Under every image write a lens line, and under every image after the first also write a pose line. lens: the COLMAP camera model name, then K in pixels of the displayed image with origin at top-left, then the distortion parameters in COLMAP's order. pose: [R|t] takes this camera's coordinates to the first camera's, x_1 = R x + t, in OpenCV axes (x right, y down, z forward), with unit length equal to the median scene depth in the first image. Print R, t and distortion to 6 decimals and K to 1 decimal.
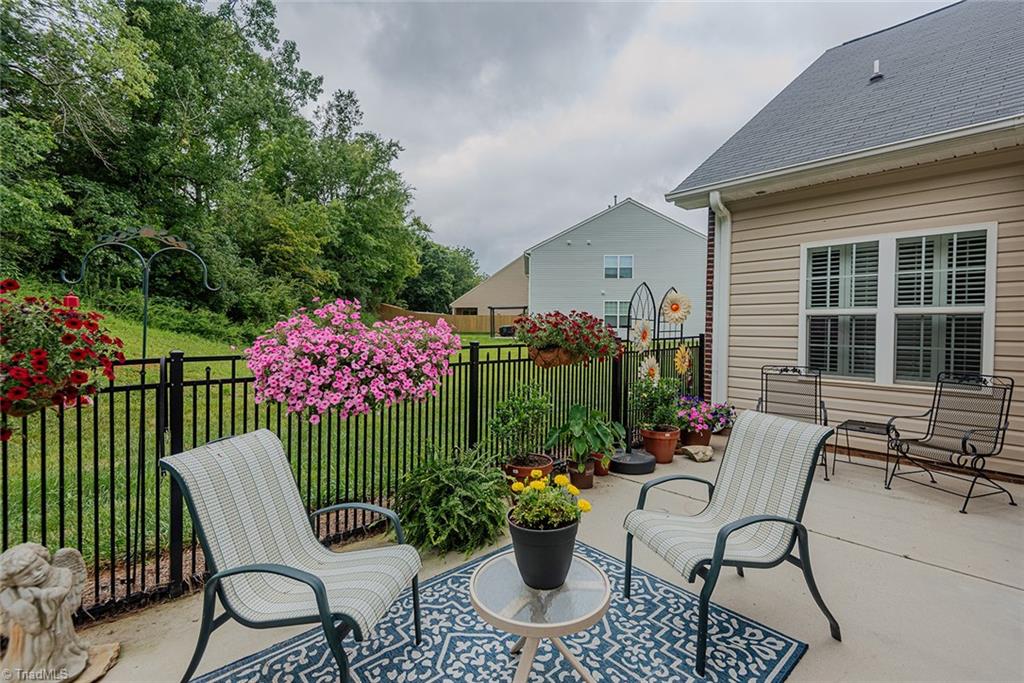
lens RADIAL K [[470.8, 0, 514.2], [0, 470.8, 348.3], [0, 0, 1]] dist [0.022404, -0.012597]
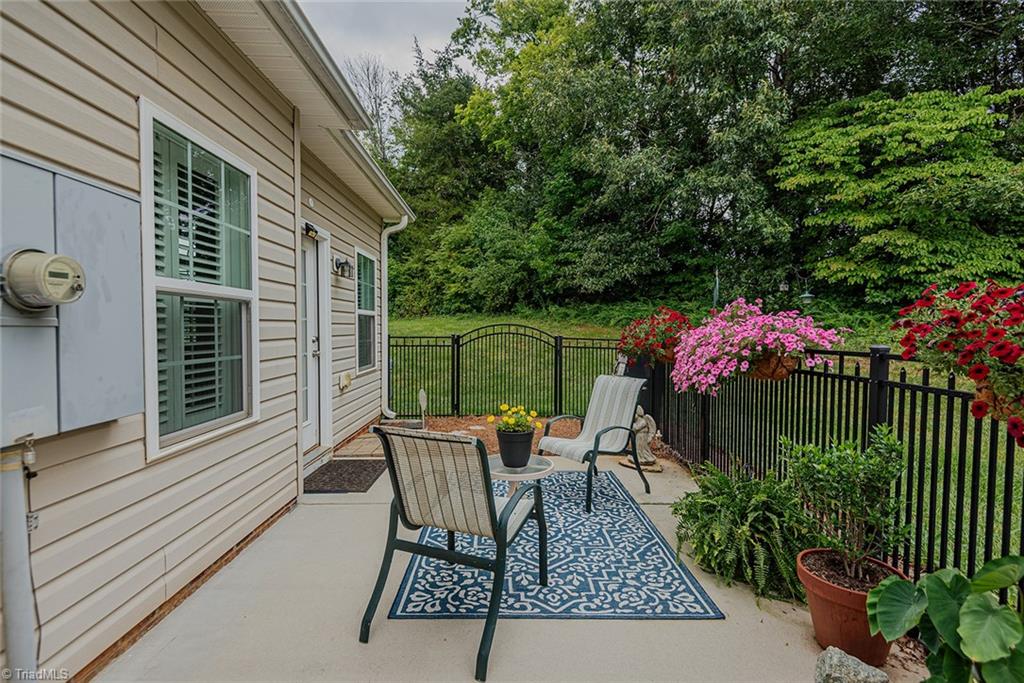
lens RADIAL K [[470.8, 0, 514.3], [0, 470.8, 339.4], [0, 0, 1]] dist [0.022404, -0.012597]
pose [[-0.652078, 0.017132, -0.757958, 0.172183], [-0.040347, 0.997544, 0.057258, -0.009880], [0.757077, 0.067918, -0.649785, 0.260768]]
